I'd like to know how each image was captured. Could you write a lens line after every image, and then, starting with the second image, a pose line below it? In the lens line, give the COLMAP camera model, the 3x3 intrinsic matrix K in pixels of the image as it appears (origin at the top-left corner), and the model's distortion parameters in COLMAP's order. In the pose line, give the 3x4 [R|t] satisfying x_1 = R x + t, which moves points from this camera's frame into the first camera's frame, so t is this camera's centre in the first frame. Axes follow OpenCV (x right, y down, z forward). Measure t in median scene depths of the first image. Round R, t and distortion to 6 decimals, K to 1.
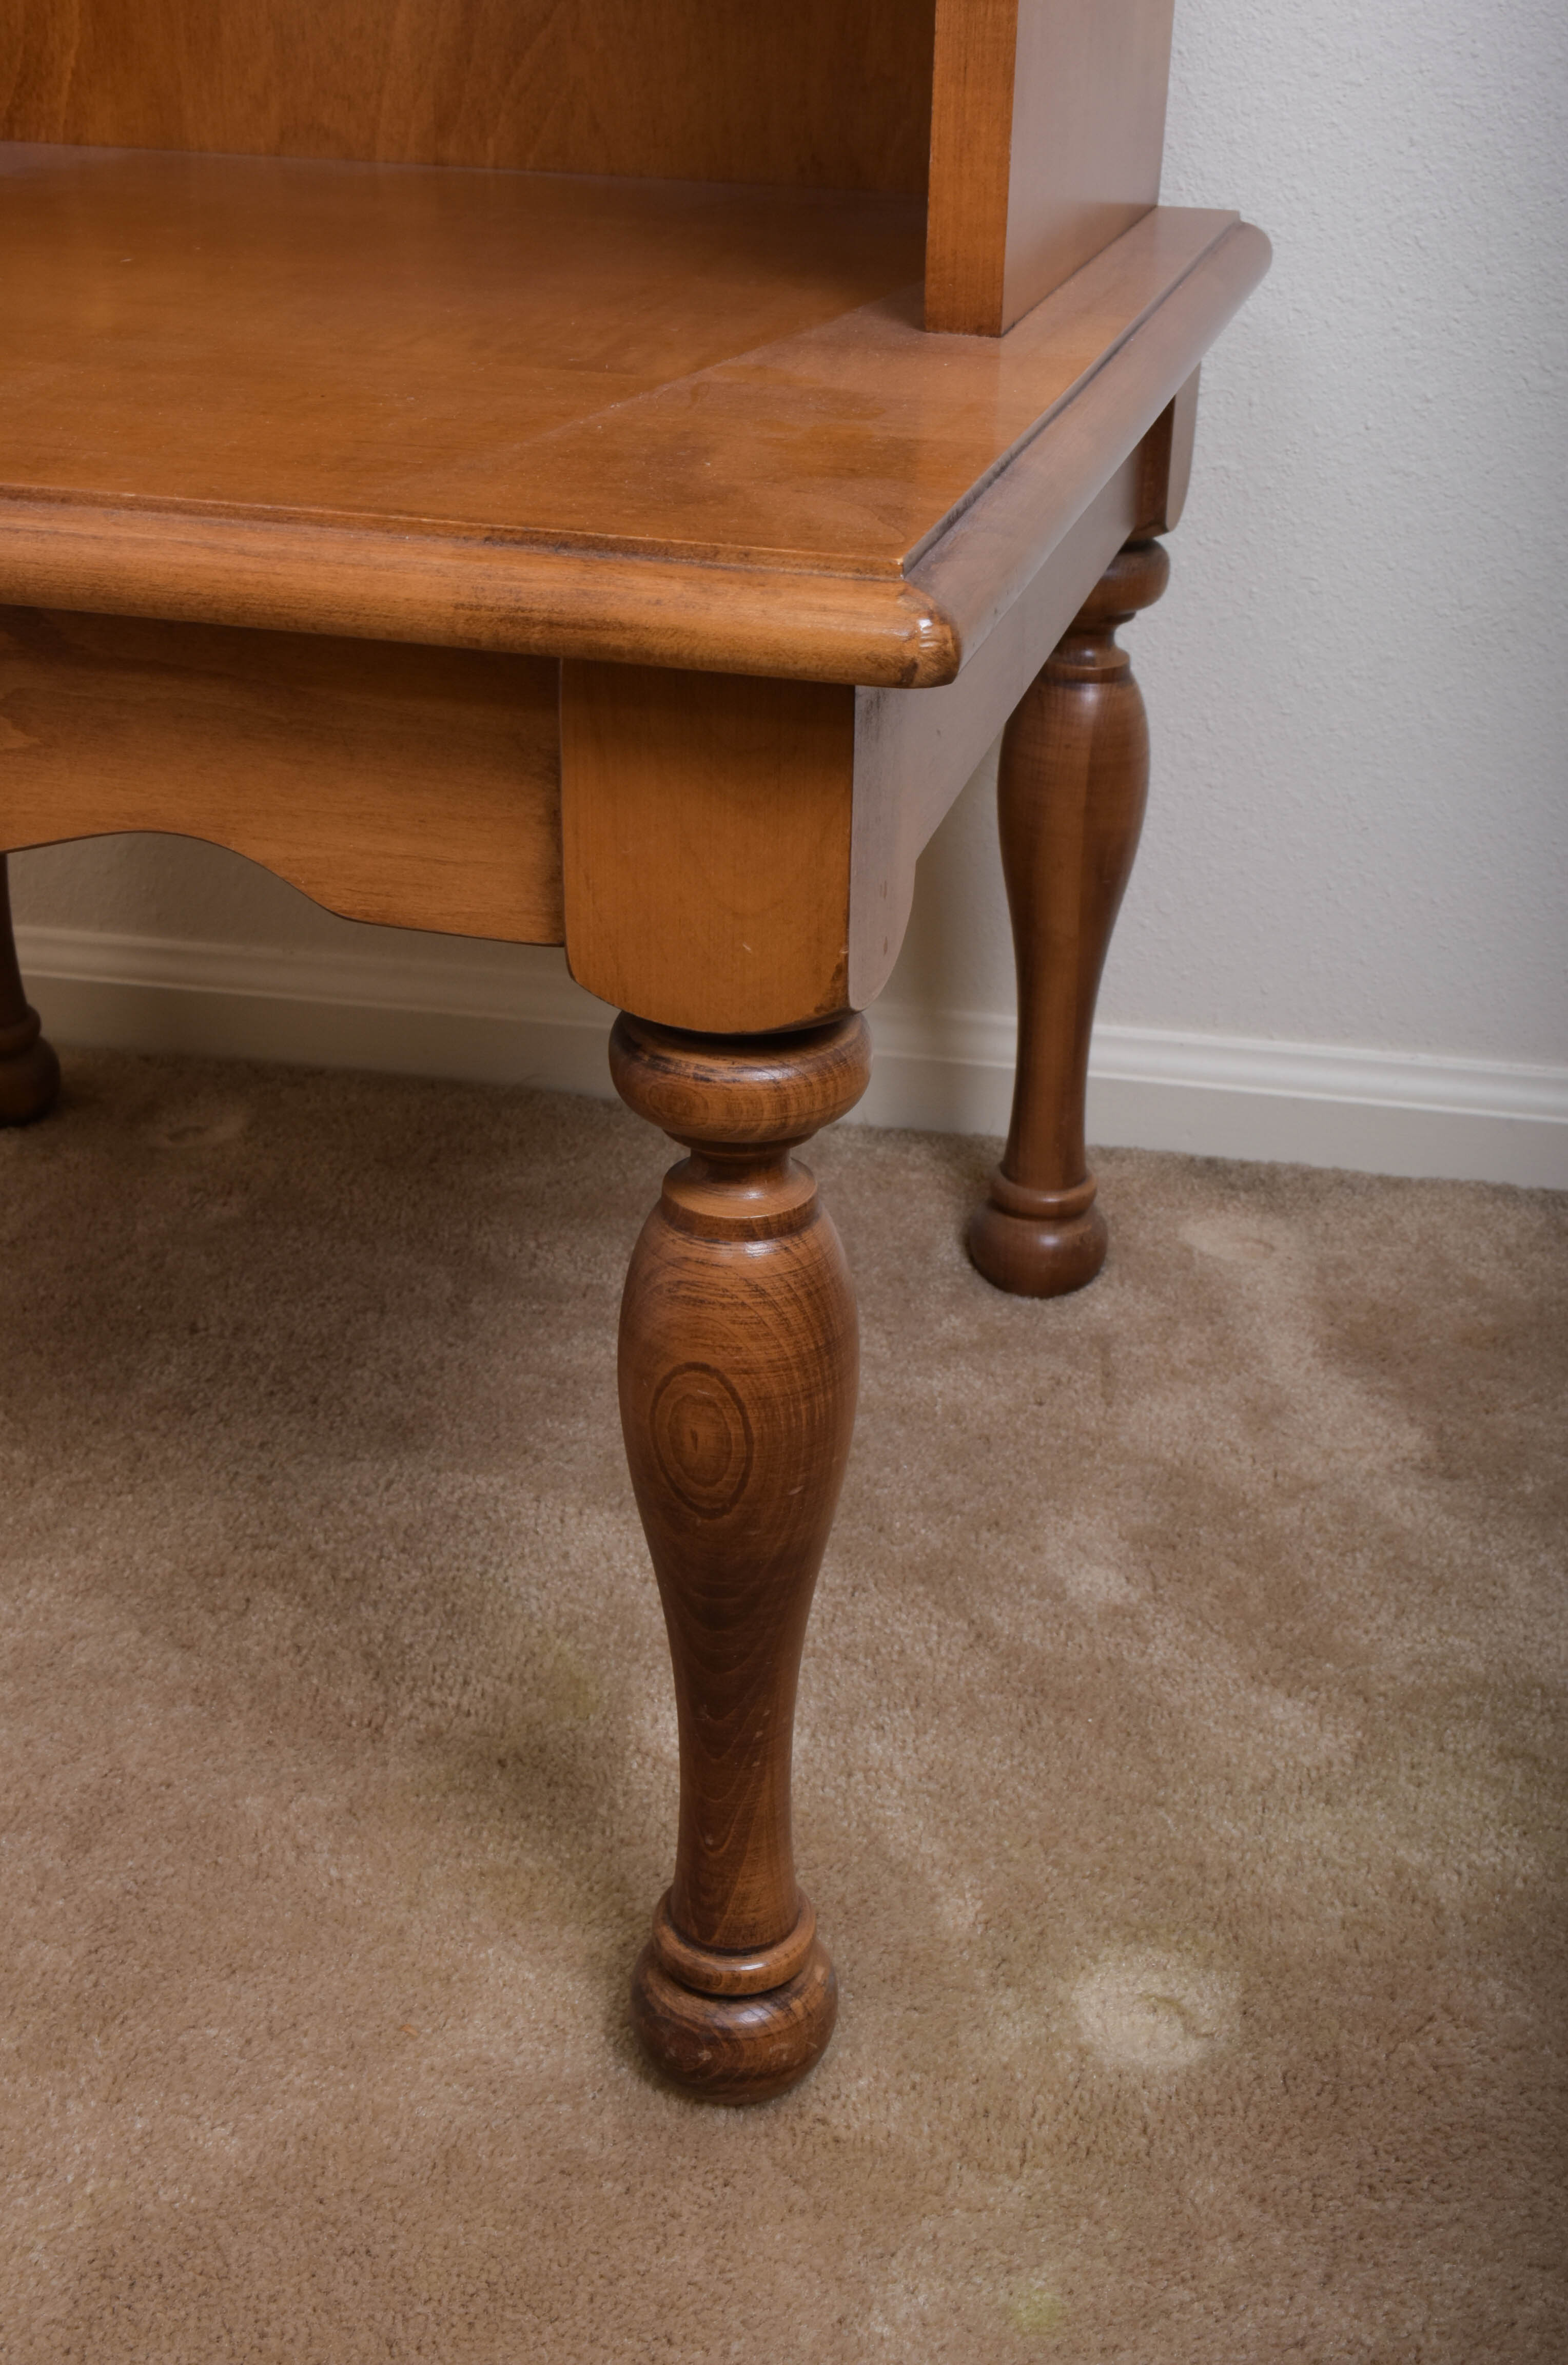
lens RADIAL K [[2705.3, 0, 784.0], [0, 2705.3, 1182.5], [0, 0, 1]] dist [-0.013997, -0.028619]
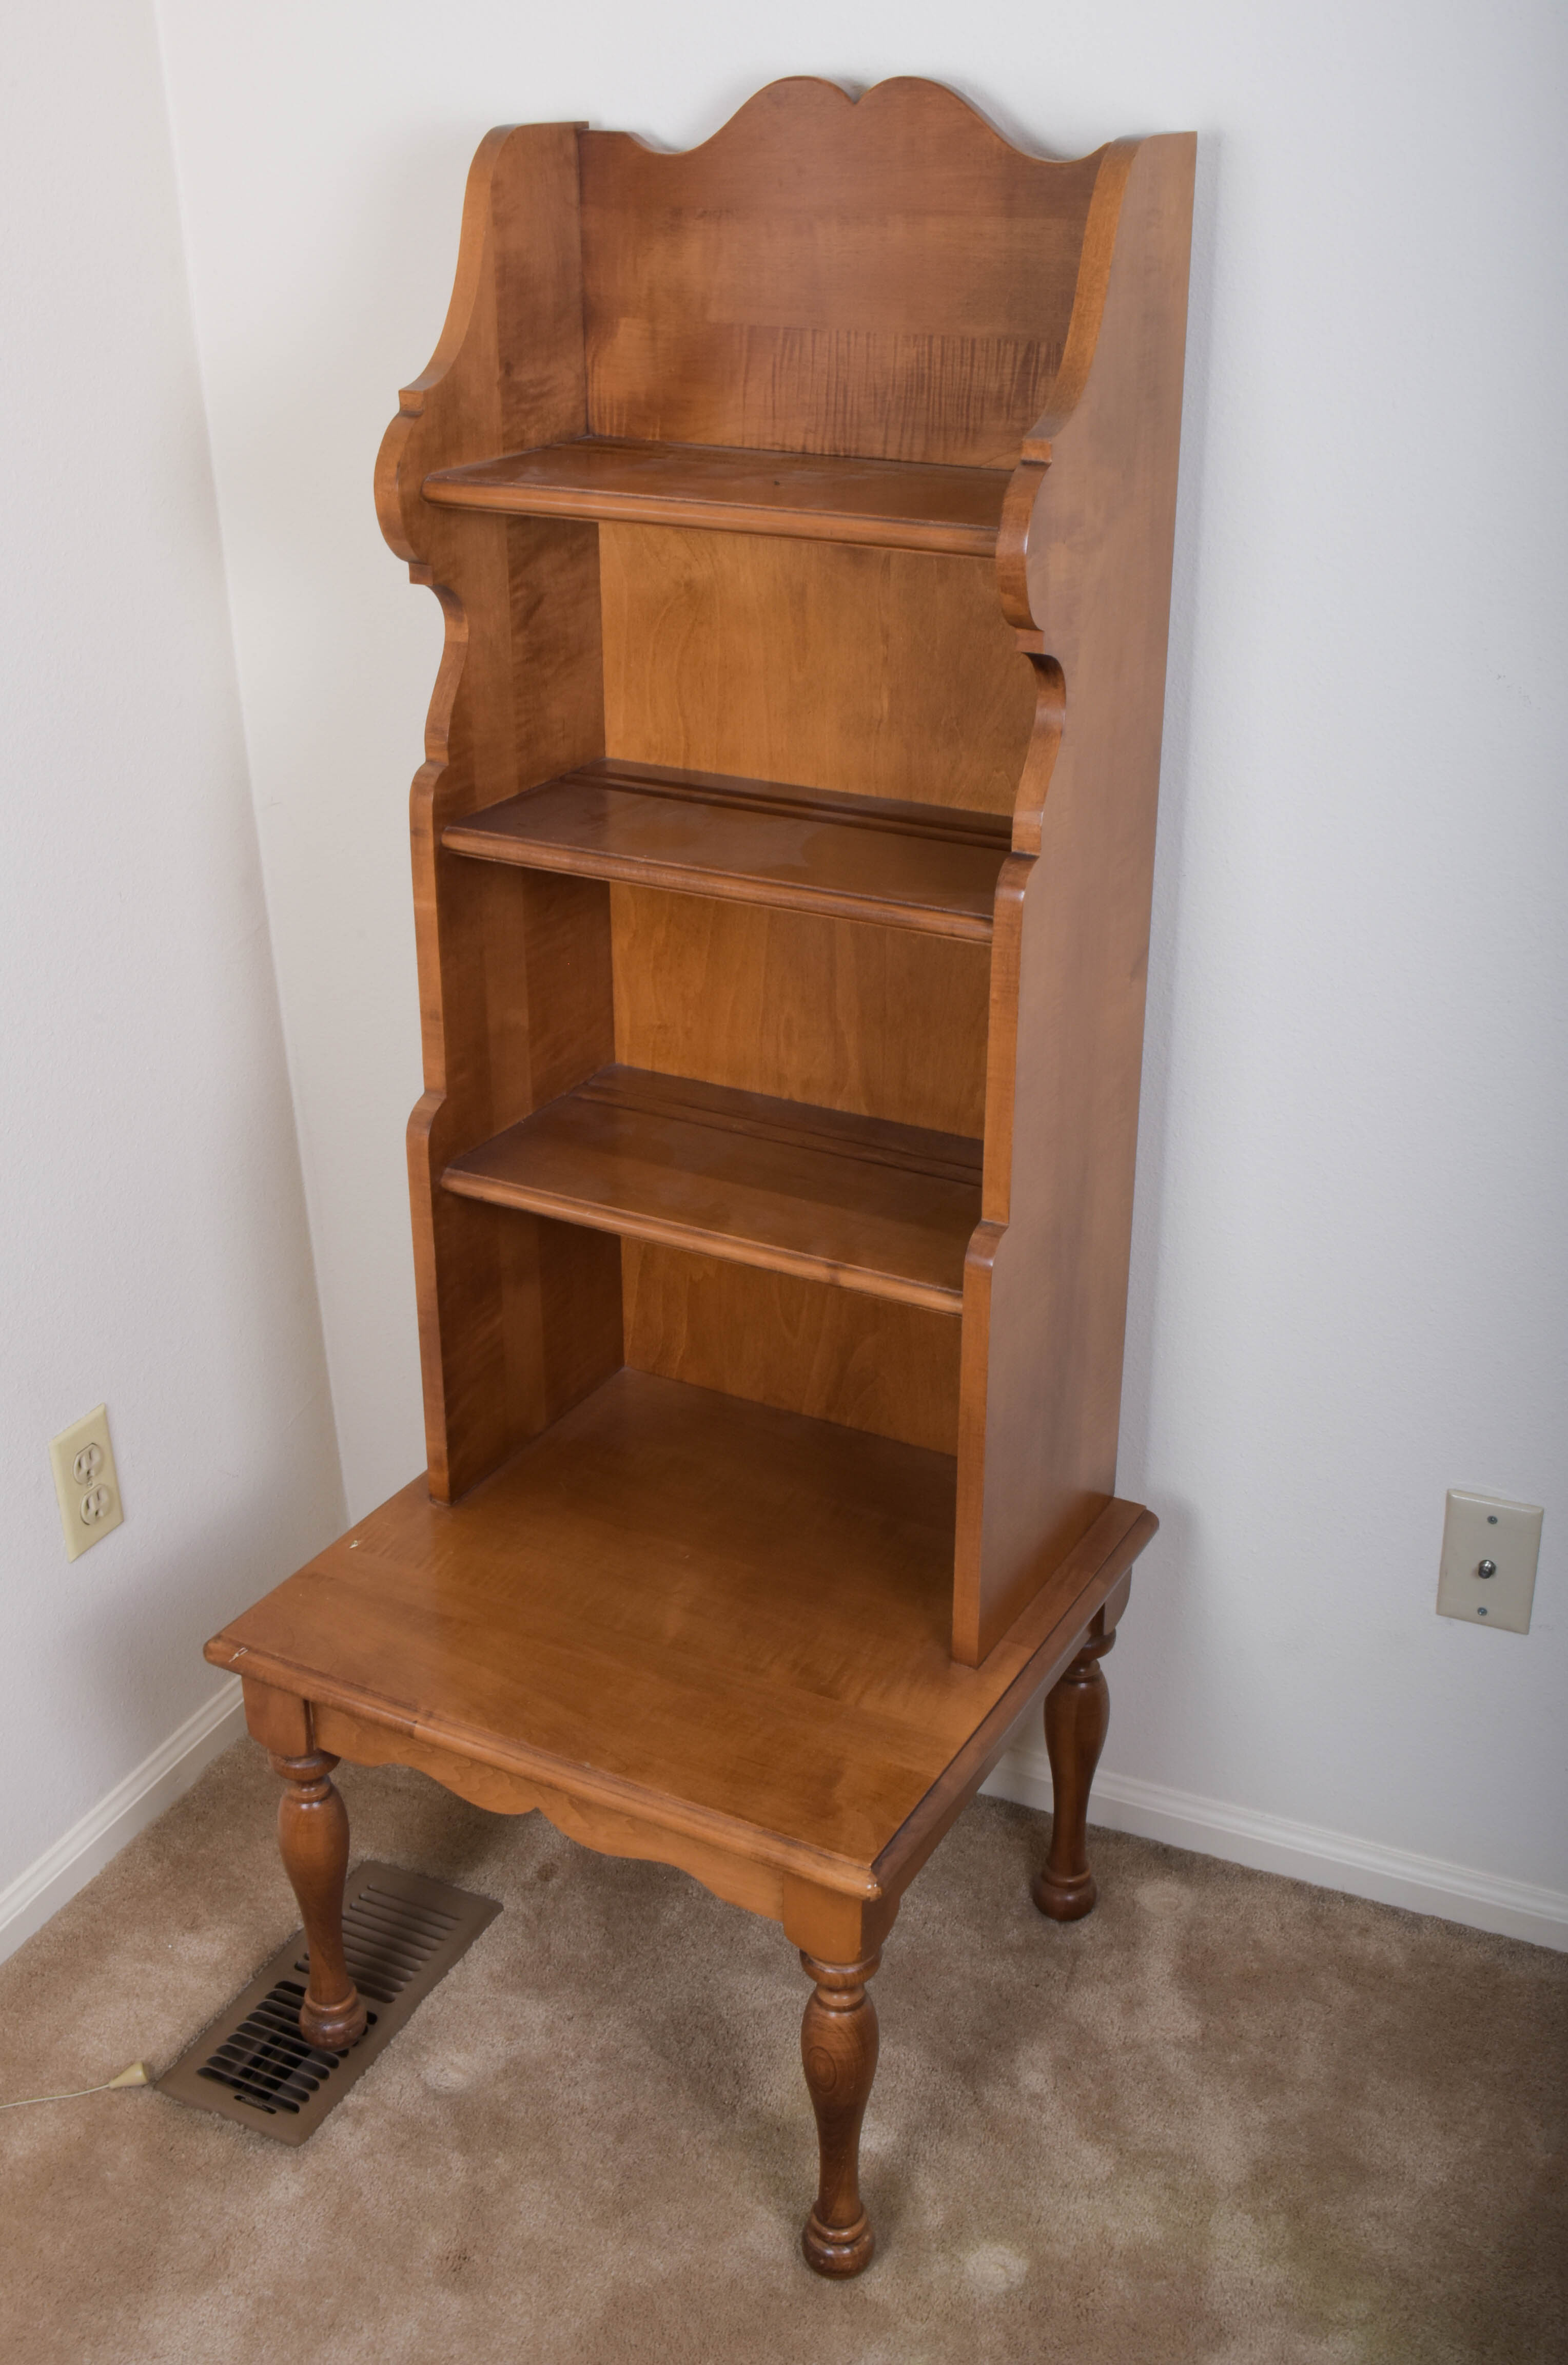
lens RADIAL K [[2527.9, 0, 784.0], [0, 2527.9, 1182.5], [0, 0, 1]] dist [-0.013450, -0.001792]
pose [[0.974515, 0.074914, -0.211444, 0.371285], [-0.084579, 0.995728, -0.037030, -0.646755], [0.207767, 0.053970, 0.976688, -1.524894]]
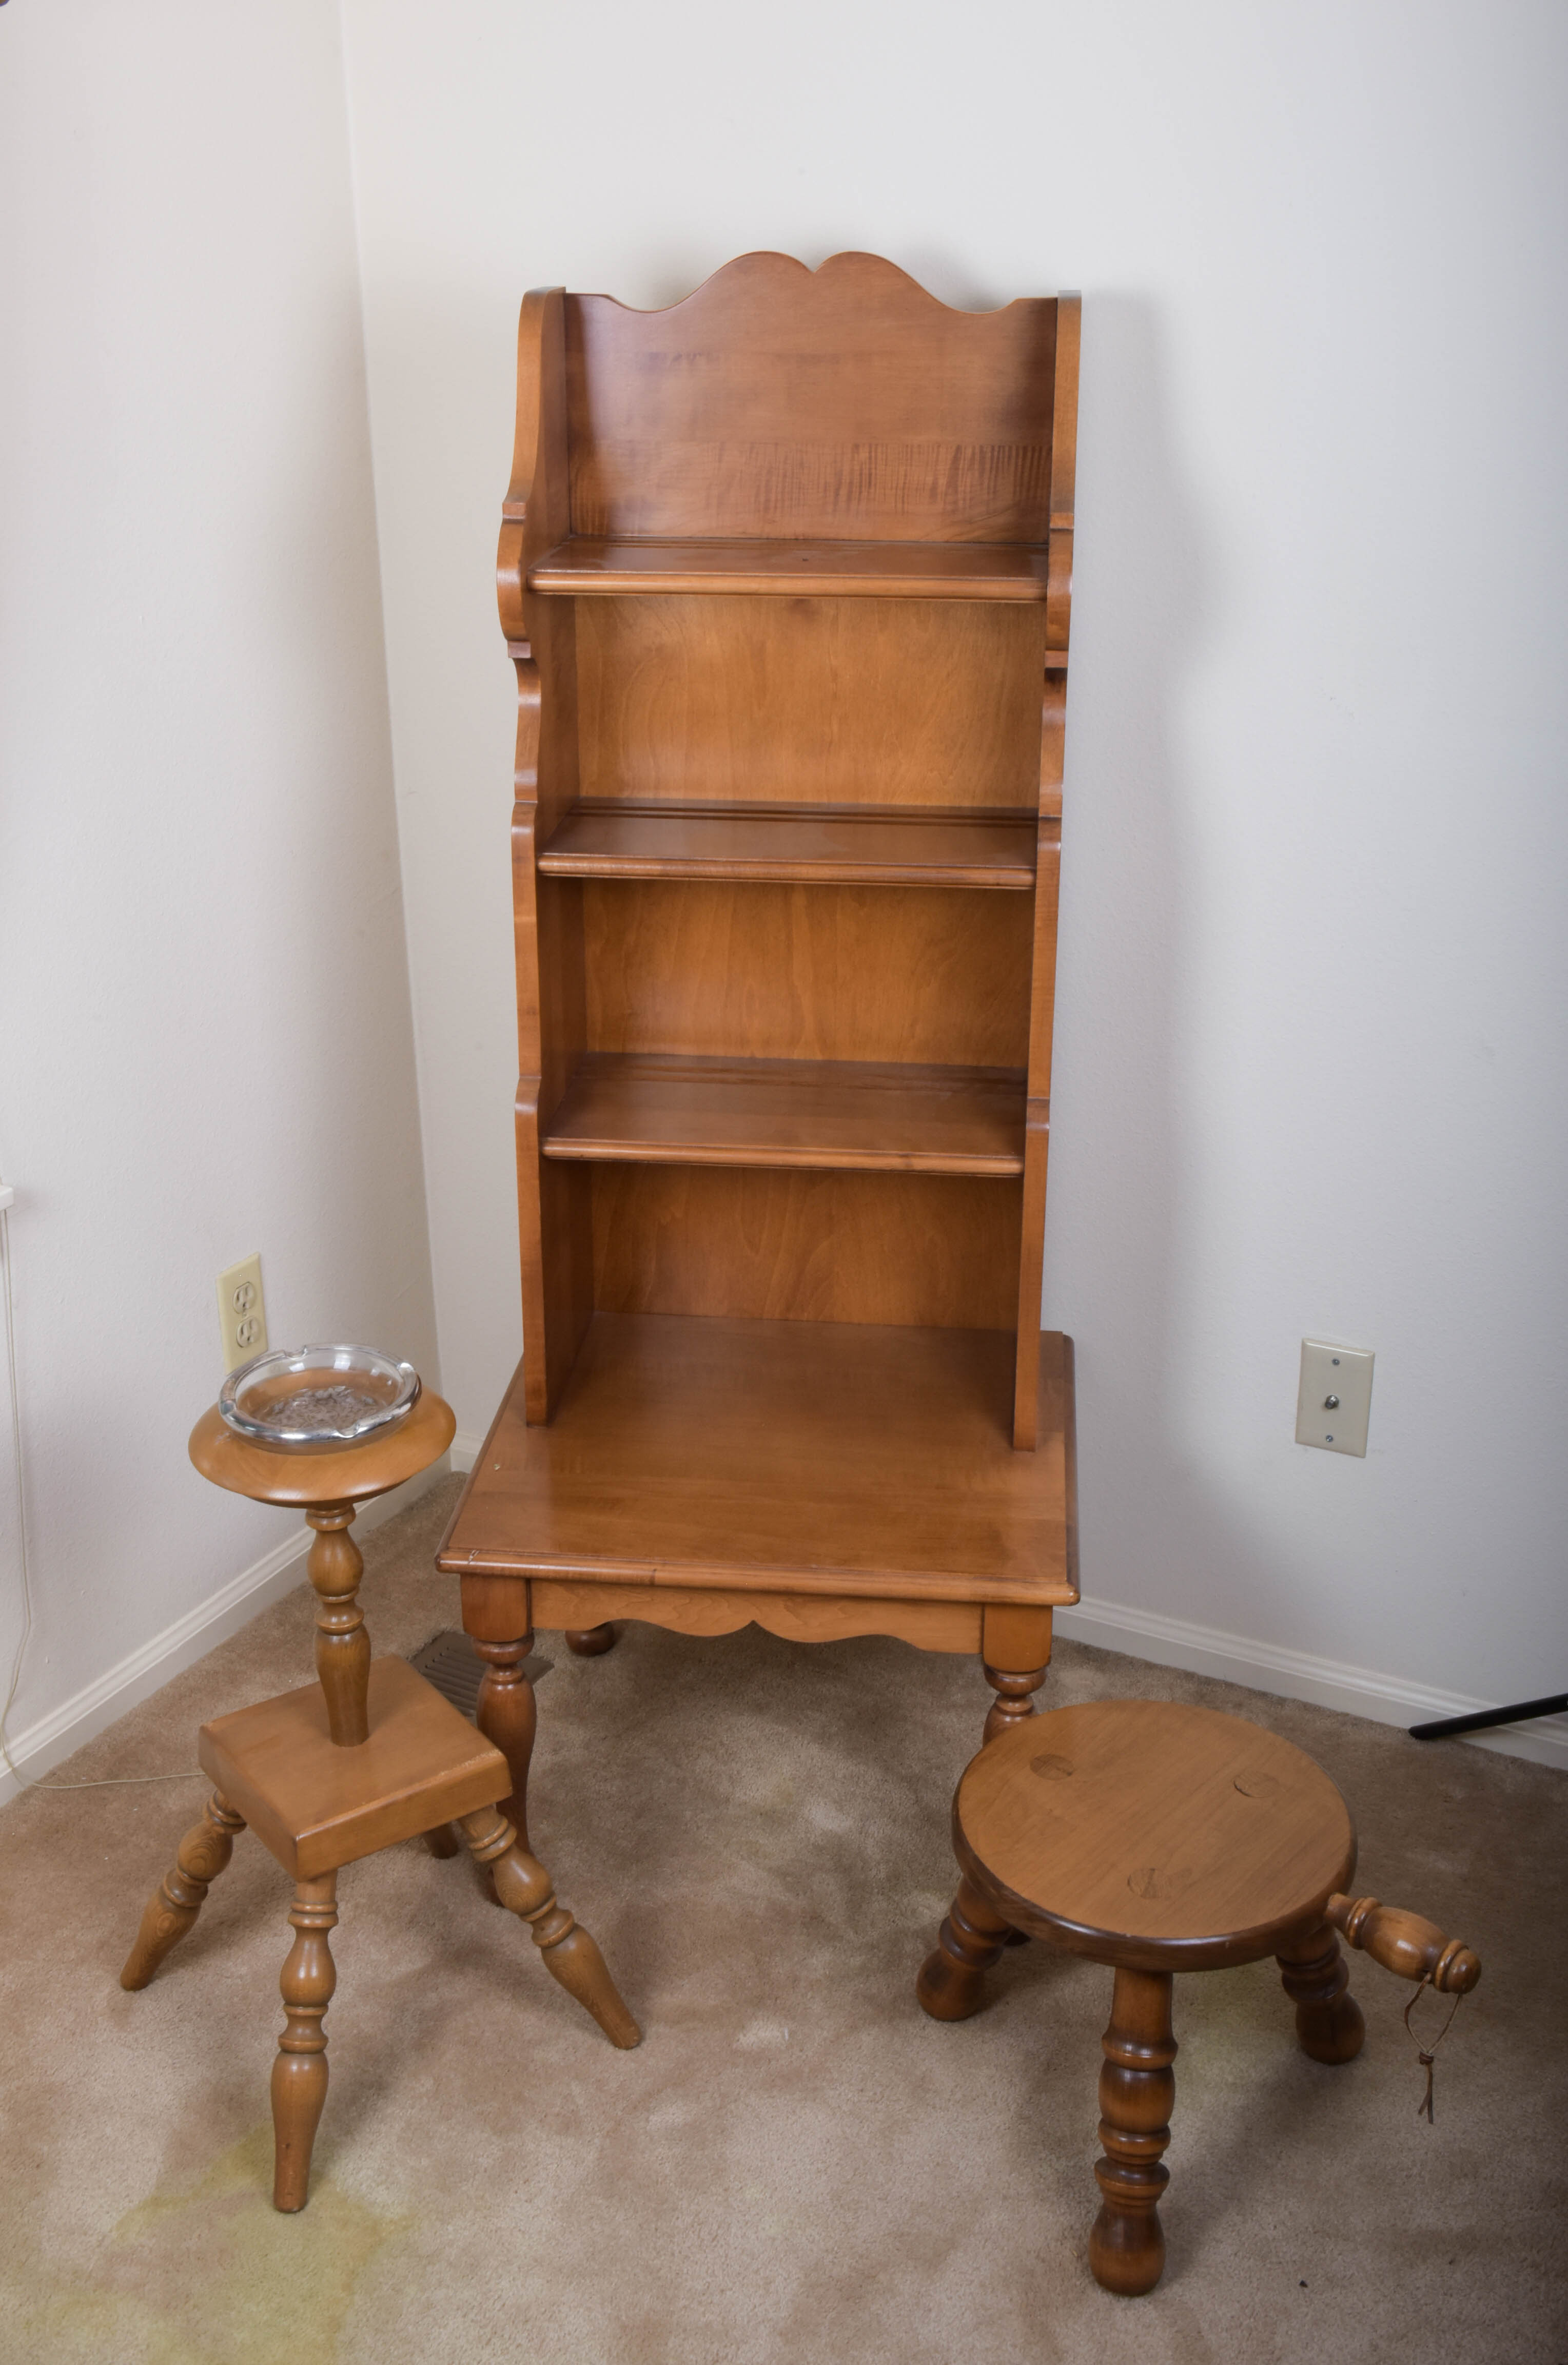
lens RADIAL K [[2527.9, 0, 784.0], [0, 2527.9, 1182.5], [0, 0, 1]] dist [-0.013450, -0.001792]
pose [[0.983788, -0.079506, 0.160748, -0.716727], [0.093149, 0.992498, -0.079185, -0.399508], [-0.153246, 0.092874, 0.983814, -2.182771]]
